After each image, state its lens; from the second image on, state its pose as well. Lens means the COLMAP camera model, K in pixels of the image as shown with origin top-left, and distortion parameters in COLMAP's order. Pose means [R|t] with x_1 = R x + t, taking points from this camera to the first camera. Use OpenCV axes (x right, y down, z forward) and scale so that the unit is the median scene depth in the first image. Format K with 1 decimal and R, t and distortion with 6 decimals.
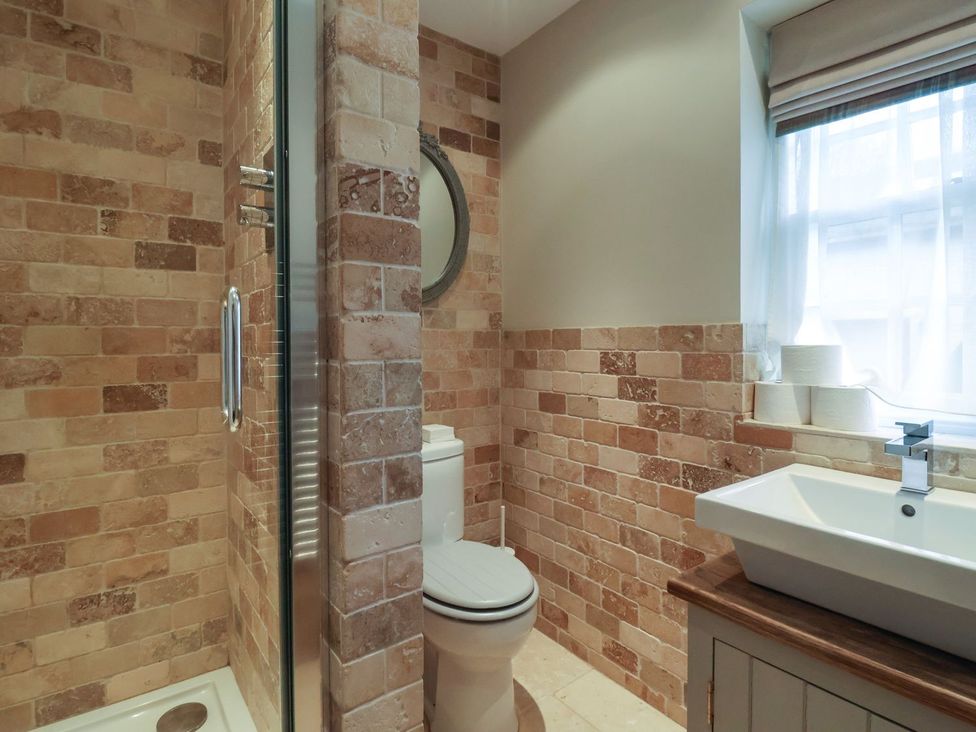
lens RADIAL K [[508.4, 0, 483.9], [0, 508.4, 351.3], [0, 0, 1]] dist [-0.001687, -0.012134]
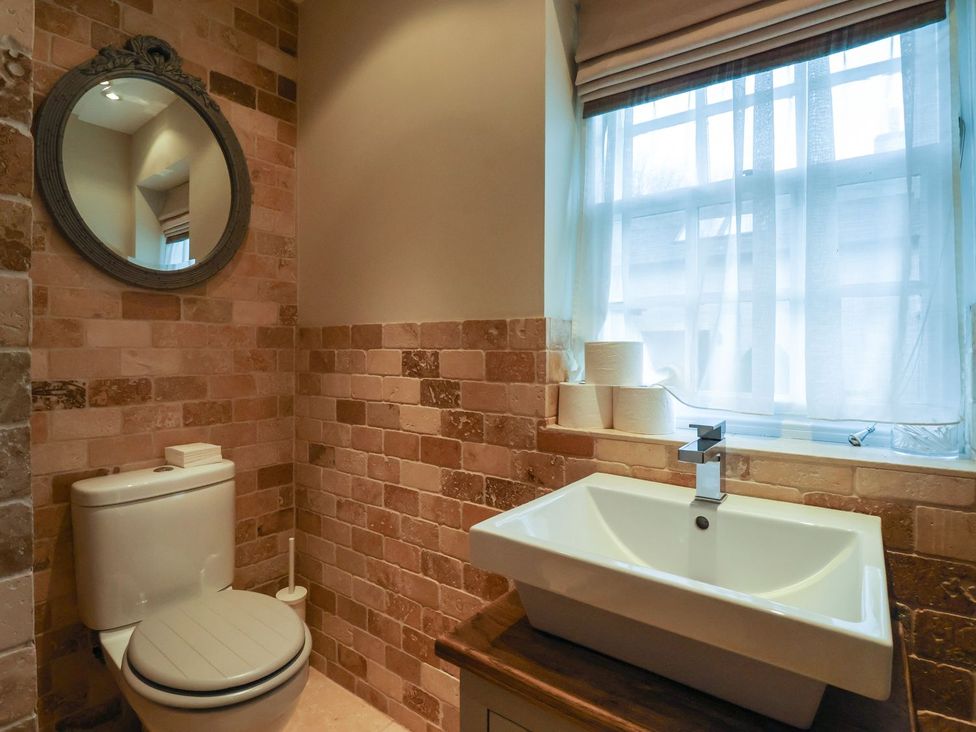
lens RADIAL K [[508.4, 0, 482.6], [0, 508.4, 358.4], [0, 0, 1]] dist [-0.001687, -0.012134]
pose [[0.961281, 0.002061, 0.275562, 0.115413], [-0.001571, 0.999997, -0.001999, 0.013996], [-0.275565, 0.001488, 0.961281, 0.126808]]
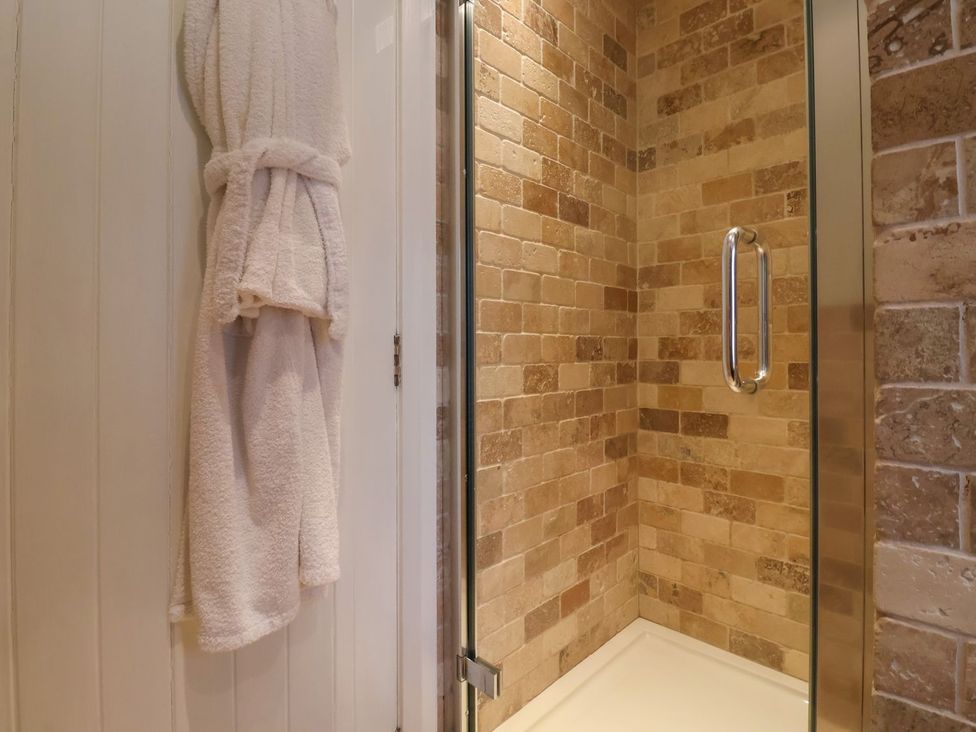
lens RADIAL K [[508.4, 0, 501.1], [0, 508.4, 351.4], [0, 0, 1]] dist [-0.001687, -0.012134]
pose [[0.162877, 0.006697, -0.986624, 0.287617], [-0.017596, 0.999838, 0.003882, 0.084050], [0.986490, 0.016728, 0.162968, 0.404299]]
